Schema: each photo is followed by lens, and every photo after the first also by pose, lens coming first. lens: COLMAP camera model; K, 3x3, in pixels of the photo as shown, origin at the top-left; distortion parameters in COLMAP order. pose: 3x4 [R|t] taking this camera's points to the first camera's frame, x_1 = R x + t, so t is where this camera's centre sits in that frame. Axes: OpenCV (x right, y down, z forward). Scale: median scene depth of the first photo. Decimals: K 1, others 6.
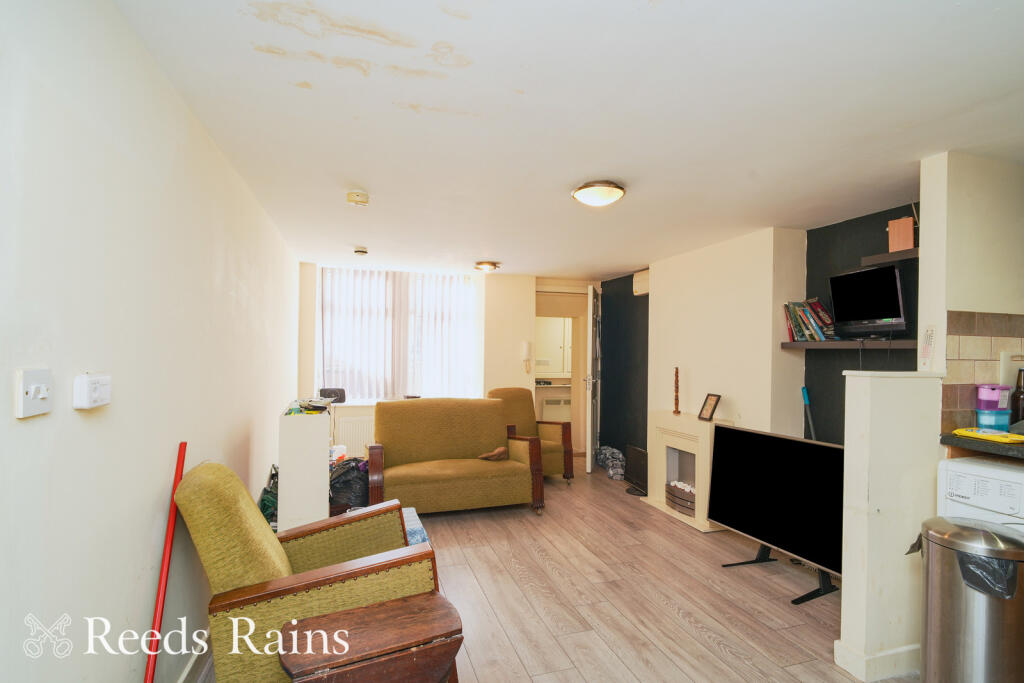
lens RADIAL K [[486.0, 0, 507.1], [0, 486.0, 335.1], [0, 0, 1]] dist [0.000377, -0.004646]
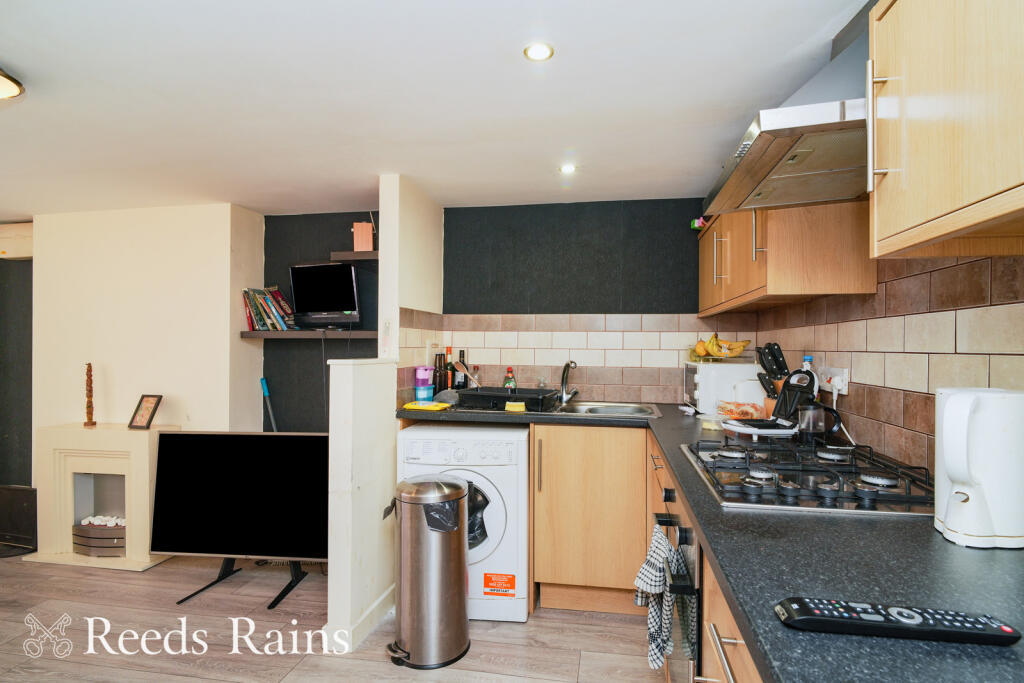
lens RADIAL K [[498.4, 0, 512.0], [0, 498.4, 341.5], [0, 0, 1]] dist [0.016121, -0.008238]
pose [[0.466327, -0.004502, 0.884601, -0.040421], [-0.026036, 0.999484, 0.018813, 0.003358], [-0.884229, -0.031805, 0.465969, 0.119598]]
